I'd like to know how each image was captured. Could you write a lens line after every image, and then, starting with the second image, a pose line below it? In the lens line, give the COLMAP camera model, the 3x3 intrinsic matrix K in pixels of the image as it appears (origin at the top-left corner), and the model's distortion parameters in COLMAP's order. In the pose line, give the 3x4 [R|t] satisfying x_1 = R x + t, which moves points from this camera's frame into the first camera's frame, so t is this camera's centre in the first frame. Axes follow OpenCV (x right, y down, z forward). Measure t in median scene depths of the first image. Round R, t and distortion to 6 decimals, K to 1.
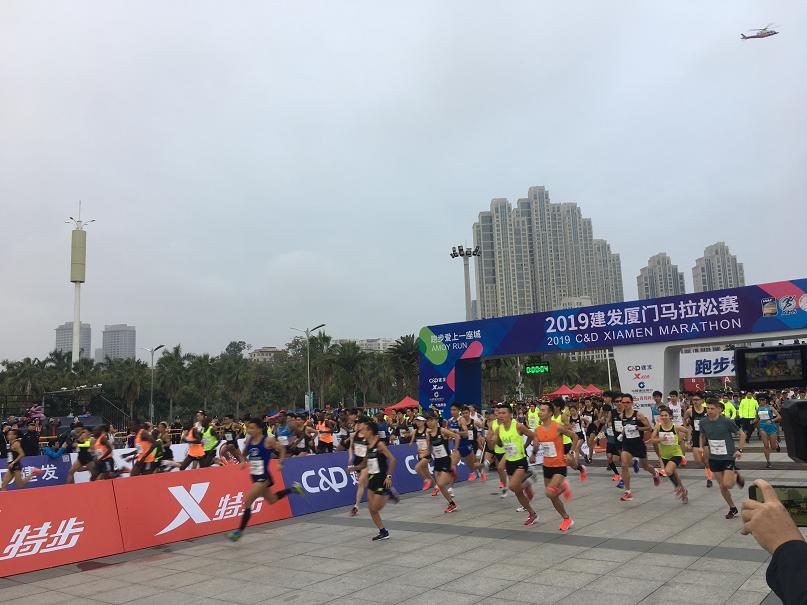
lens RADIAL K [[695.7, 0, 401.6], [0, 695.7, 303.0], [0, 0, 1]] dist [0.099538, -0.124223]
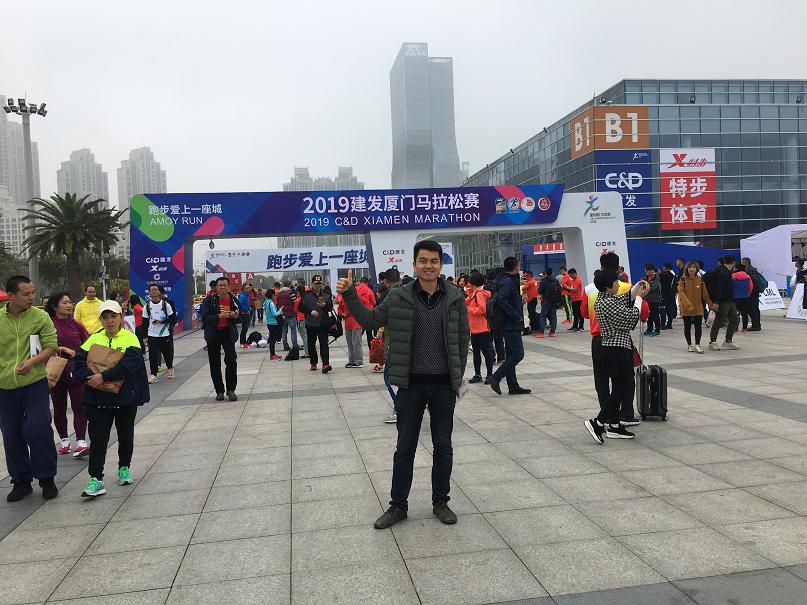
lens RADIAL K [[695.7, 0, 401.6], [0, 695.7, 303.0], [0, 0, 1]] dist [0.099538, -0.124223]
pose [[0.692324, -0.007523, 0.721547, -0.419407], [-0.090607, 0.991125, 0.097271, 0.062956], [-0.715875, -0.132720, 0.685498, 0.239786]]
